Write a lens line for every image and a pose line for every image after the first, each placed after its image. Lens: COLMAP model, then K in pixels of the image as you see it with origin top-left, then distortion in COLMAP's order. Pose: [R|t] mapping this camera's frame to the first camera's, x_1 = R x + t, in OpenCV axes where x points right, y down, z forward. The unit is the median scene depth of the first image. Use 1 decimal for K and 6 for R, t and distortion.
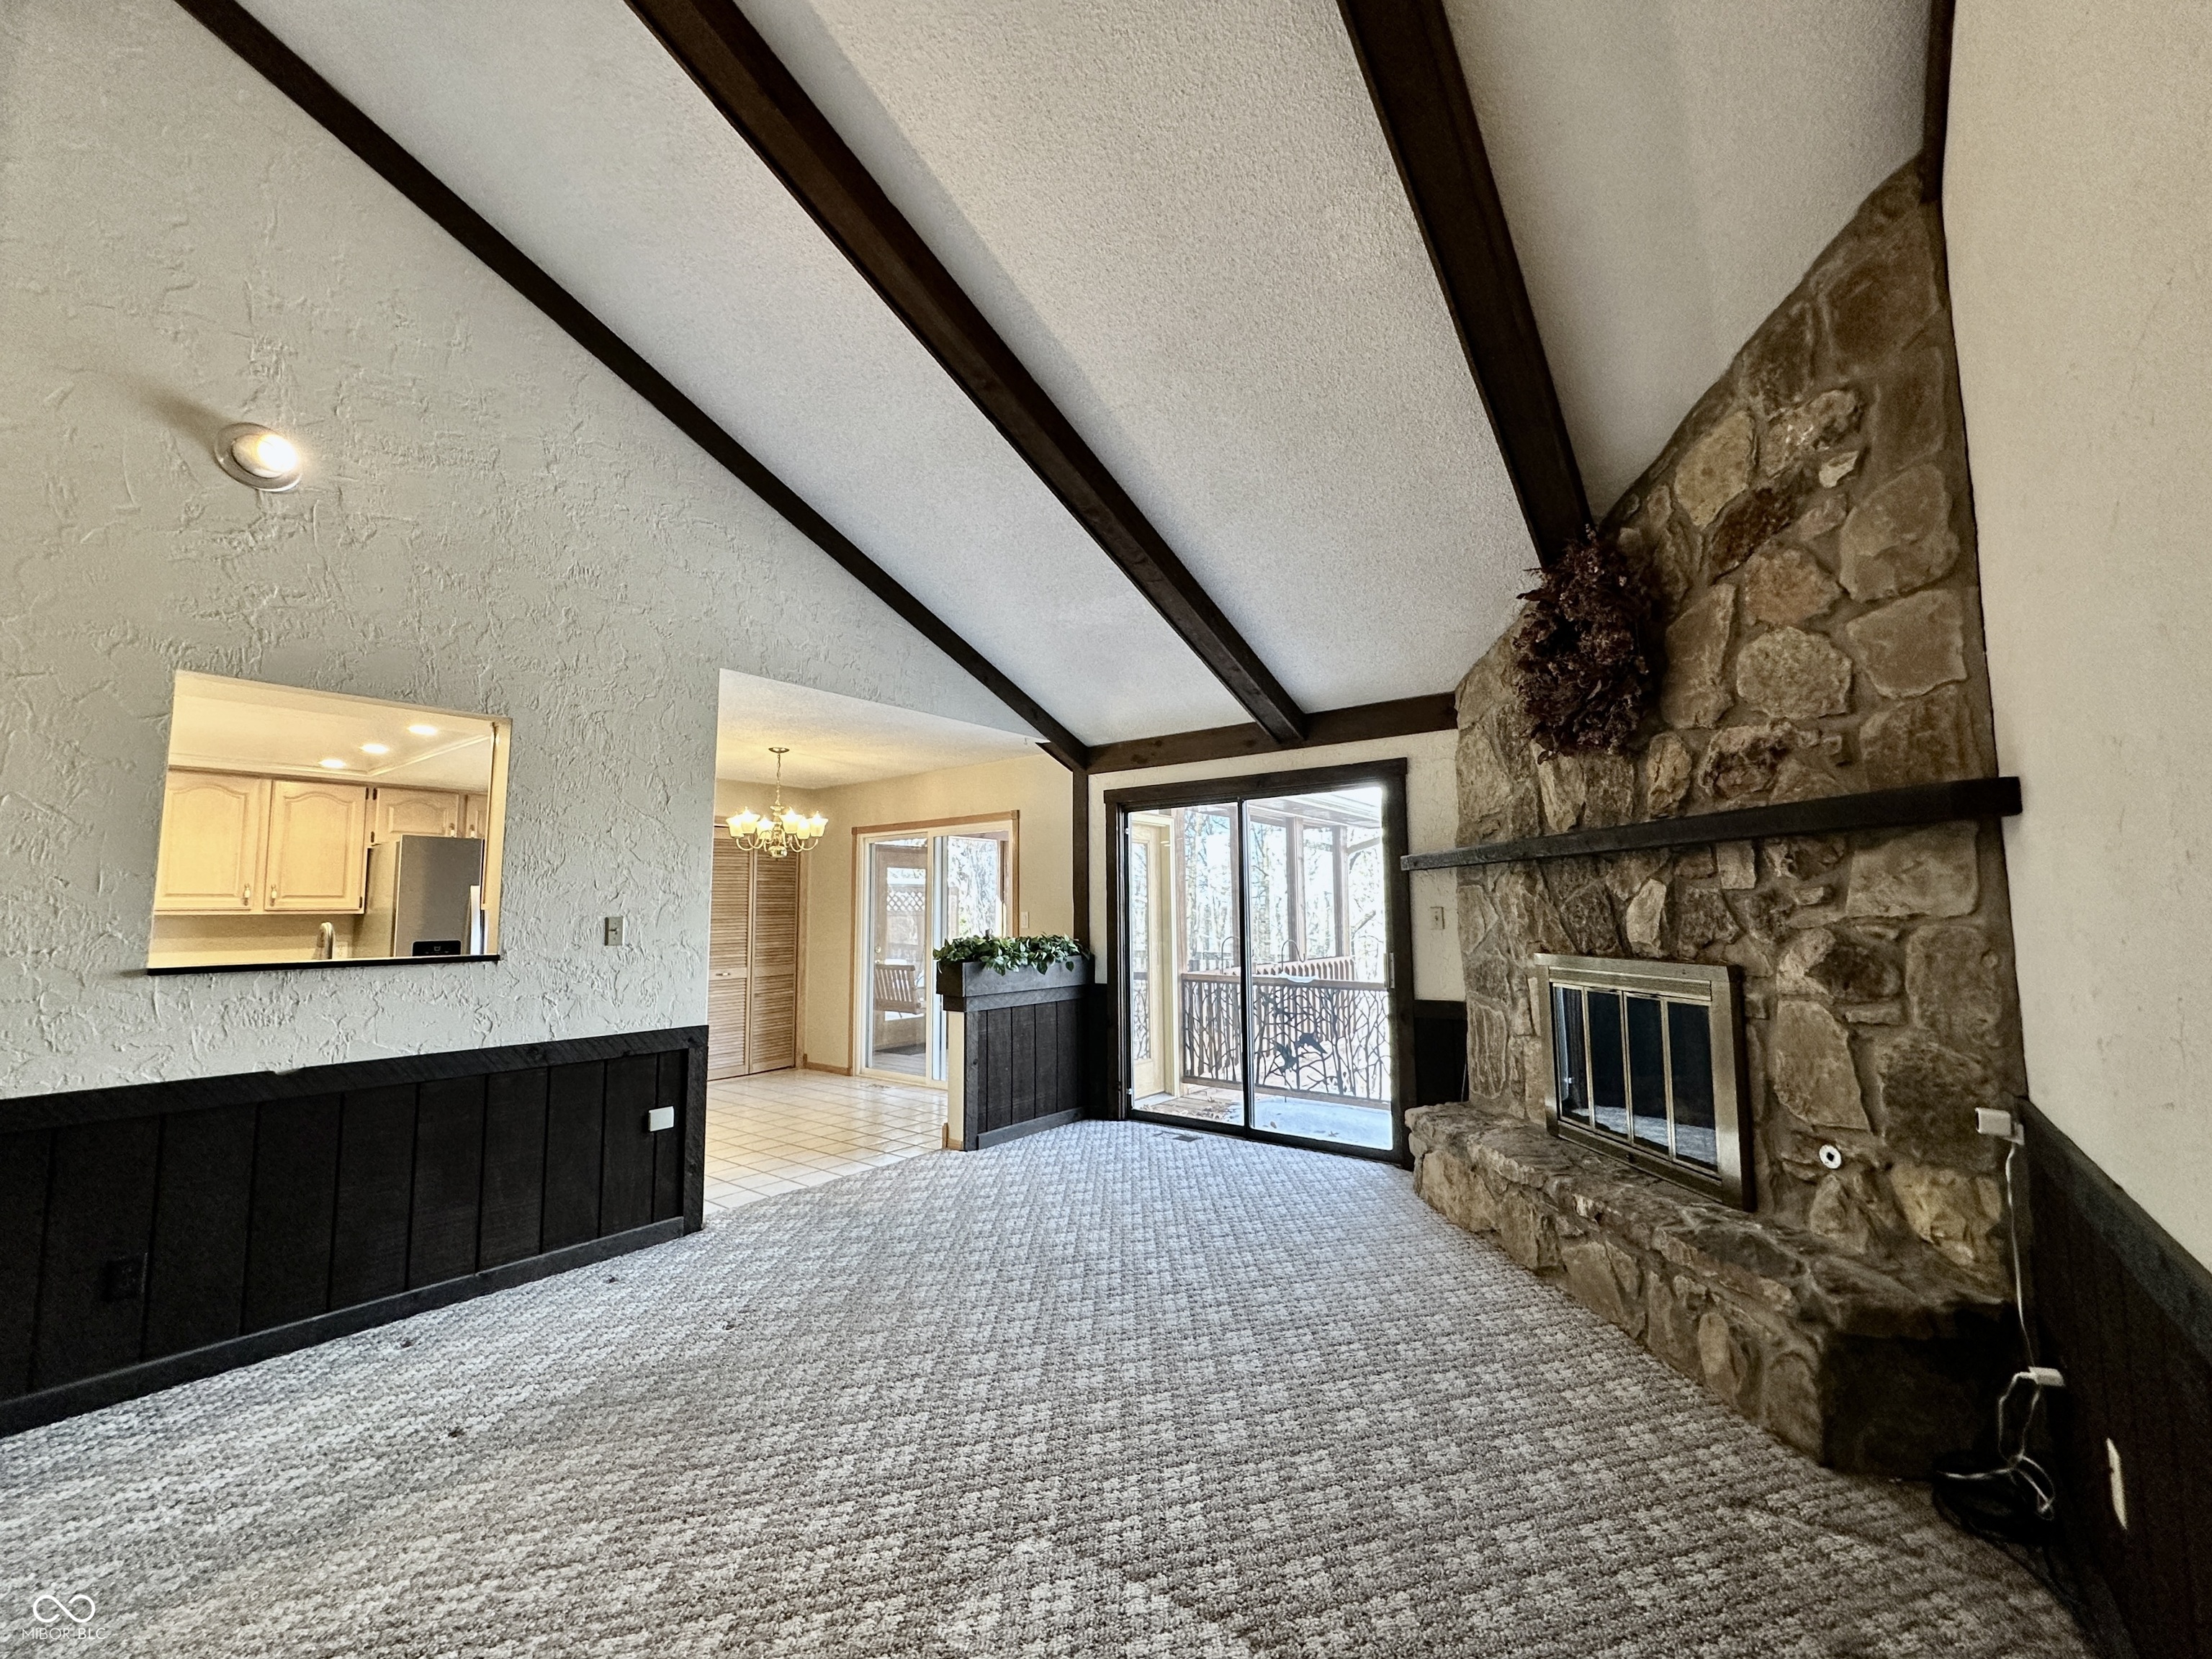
lens RADIAL K [[904.9, 0, 1103.2], [0, 904.9, 827.4], [0, 0, 1]] dist [-0.001691, 0.000061]
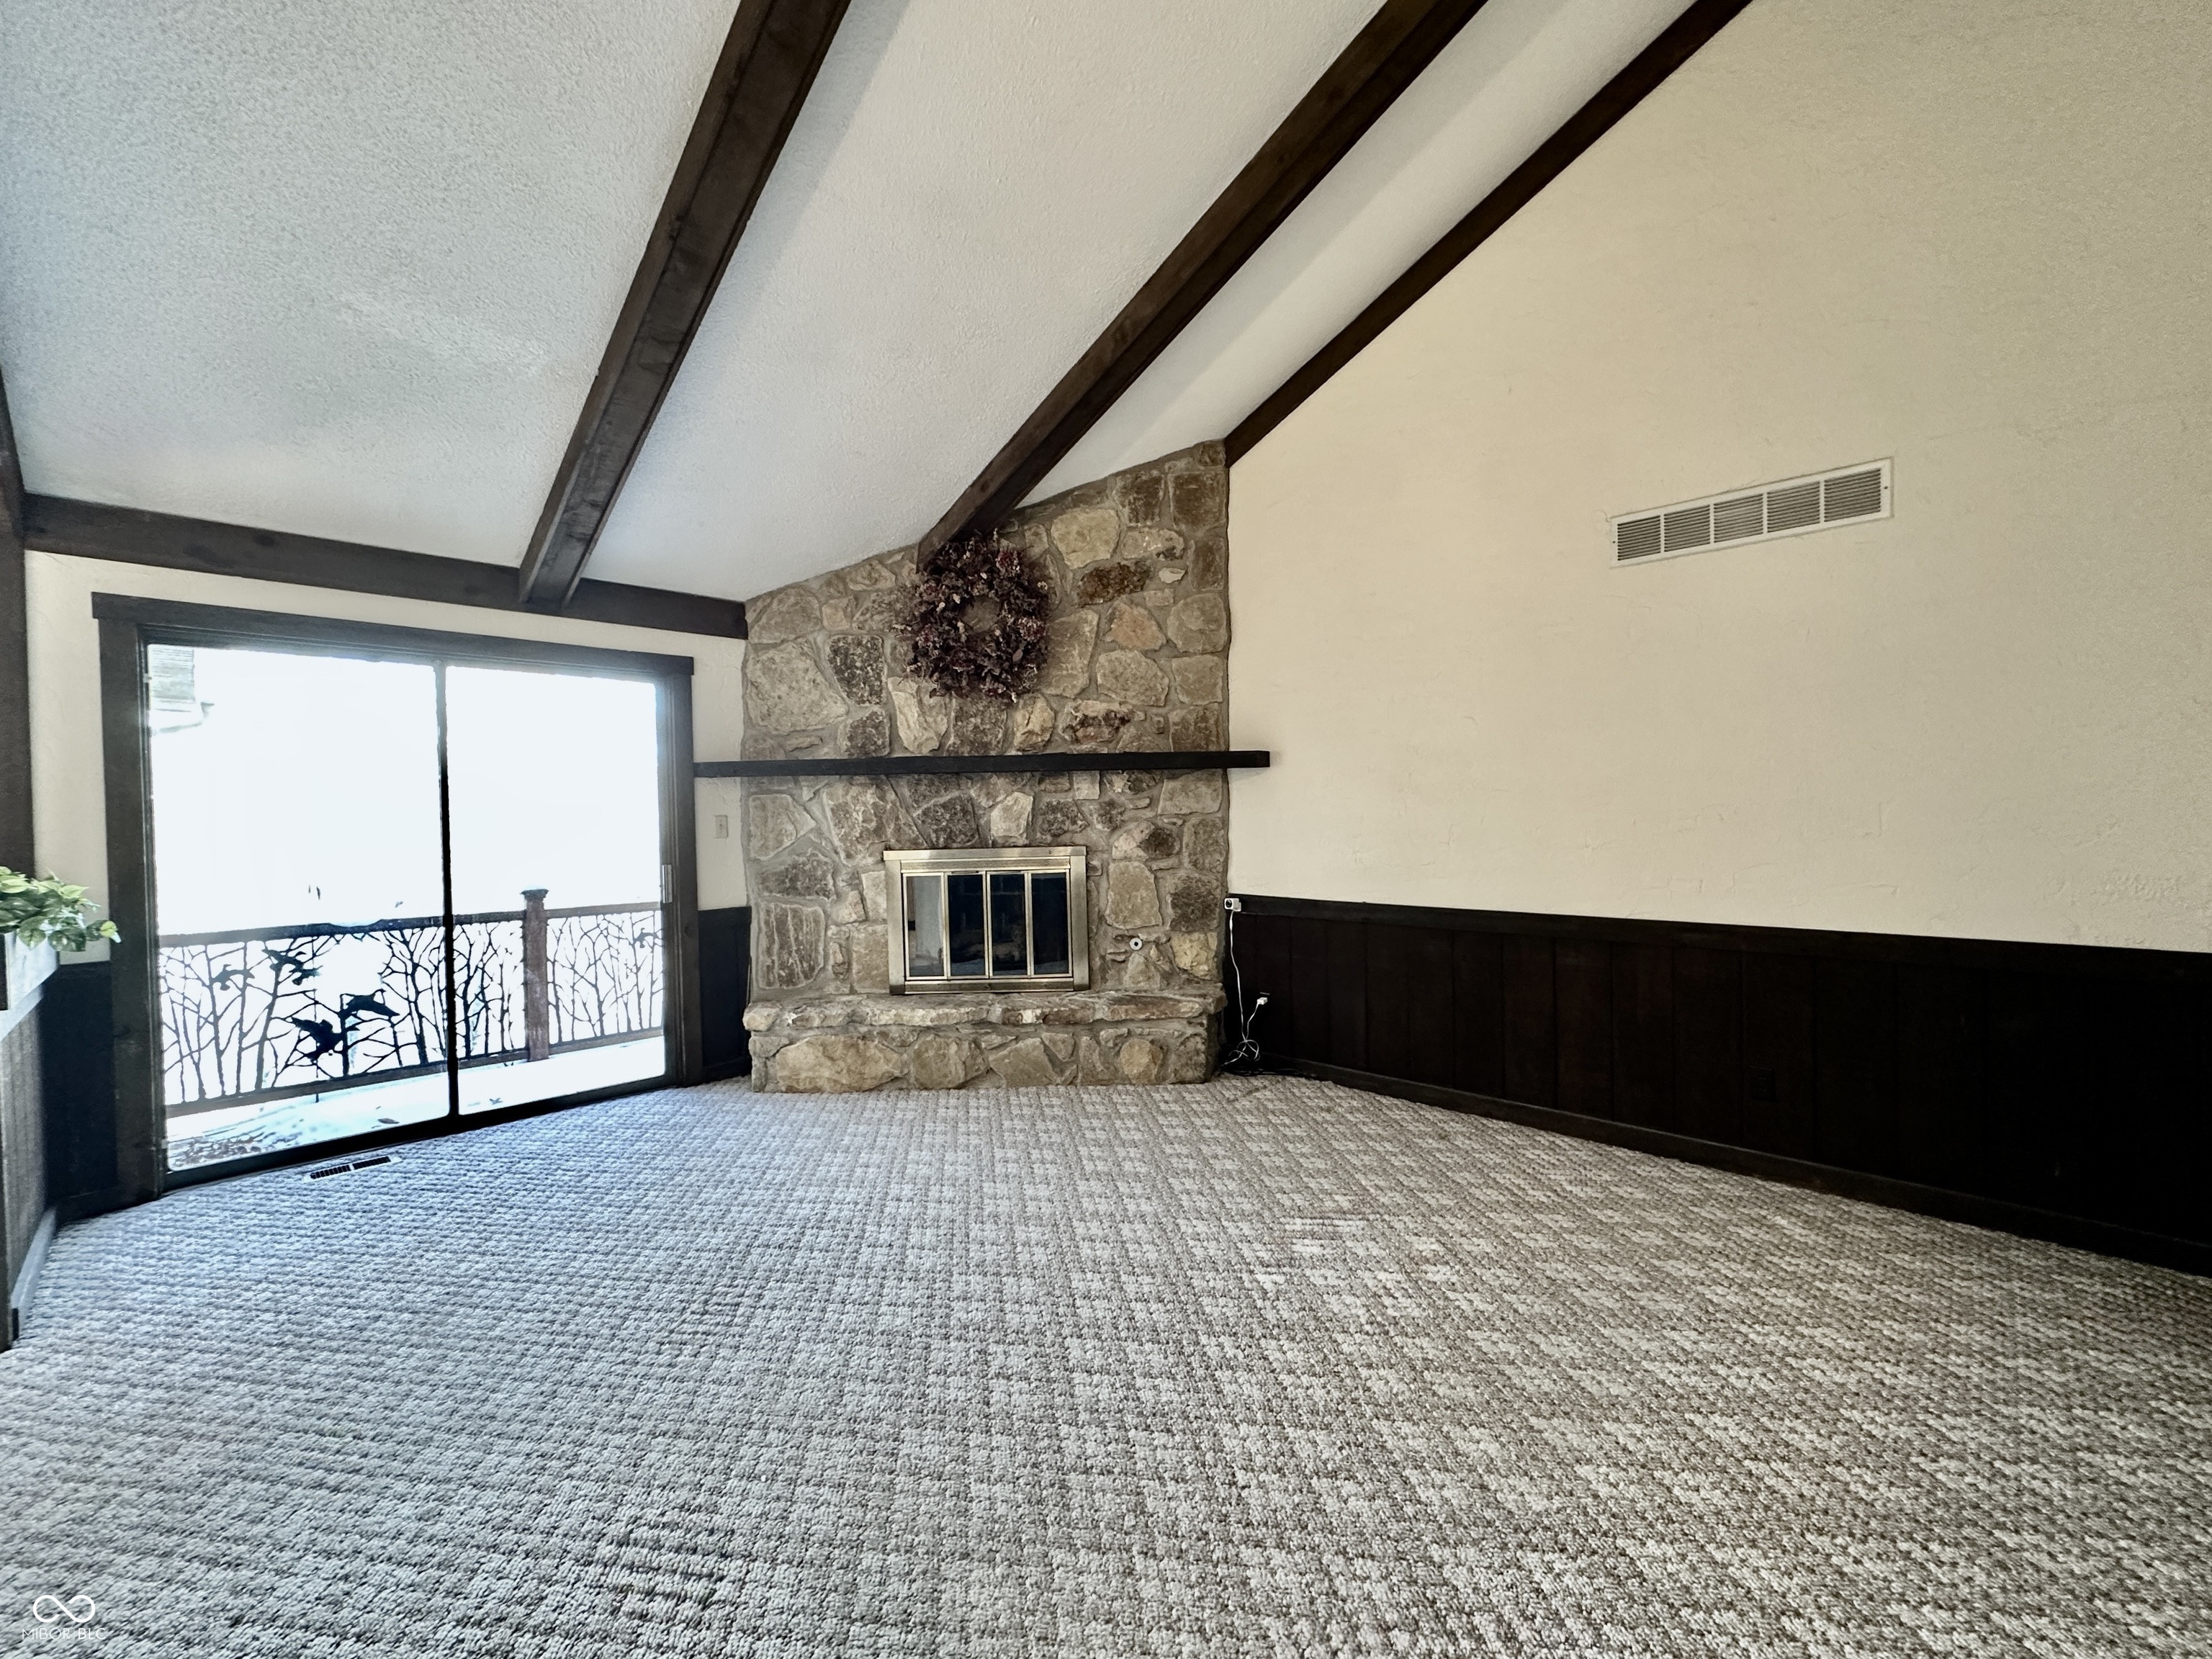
lens RADIAL K [[904.9, 0, 1116.8], [0, 904.9, 825.6], [0, 0, 1]] dist [-0.001691, 0.000061]
pose [[0.129257, -0.002383, 0.991608, -0.899716], [-0.072045, 0.997332, 0.011788, 0.090260], [-0.988990, -0.072964, 0.128740, 0.710855]]
